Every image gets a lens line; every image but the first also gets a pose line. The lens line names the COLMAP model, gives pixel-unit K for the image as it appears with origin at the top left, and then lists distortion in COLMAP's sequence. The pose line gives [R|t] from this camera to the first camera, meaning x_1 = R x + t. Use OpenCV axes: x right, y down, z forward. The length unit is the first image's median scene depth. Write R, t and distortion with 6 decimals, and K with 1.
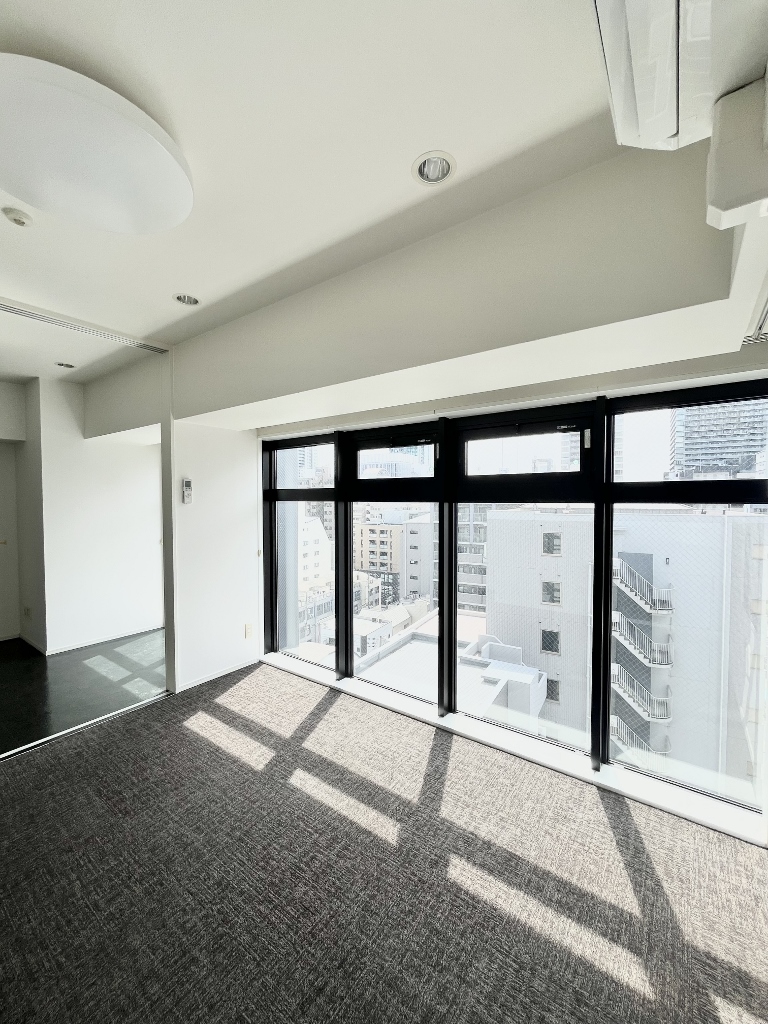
lens RADIAL K [[413.1, 0, 380.8], [0, 413.1, 511.0], [0, 0, 1]] dist [-0.003066, 0.000790]
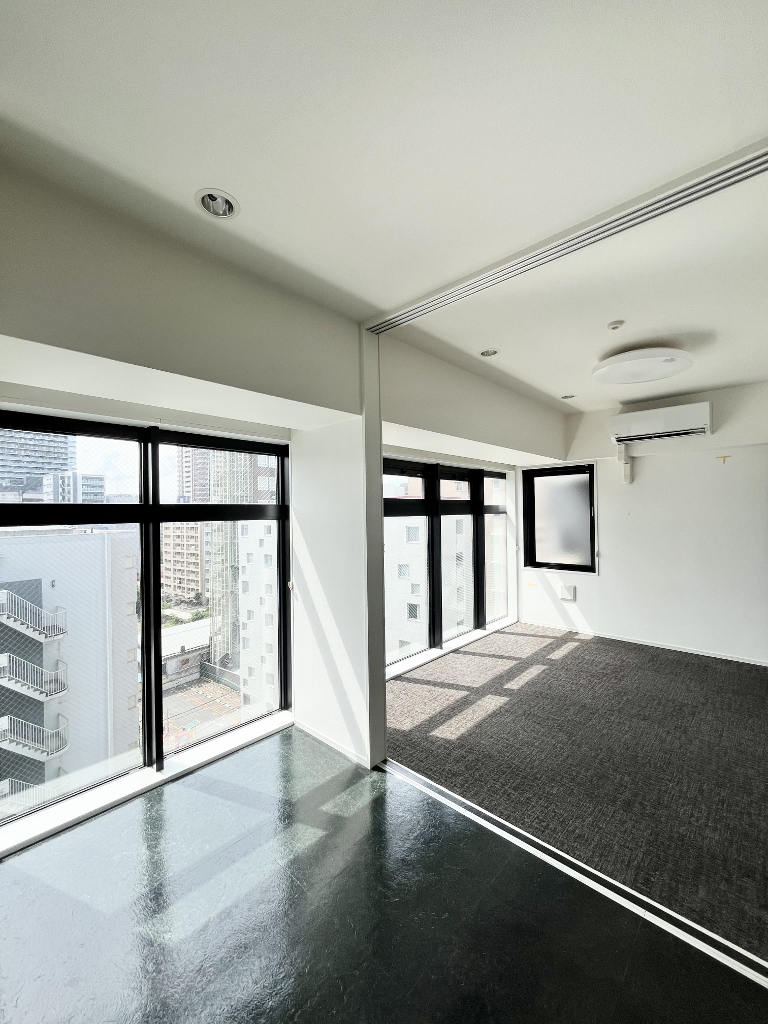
lens RADIAL K [[413.1, 0, 384.0], [0, 413.1, 510.9], [0, 0, 1]] dist [-0.003066, 0.000790]
pose [[0.120946, 0.002515, 0.992656, -1.470532], [0.047000, 0.998861, -0.008258, -0.034944], [-0.991546, 0.047654, 0.120690, 1.004152]]
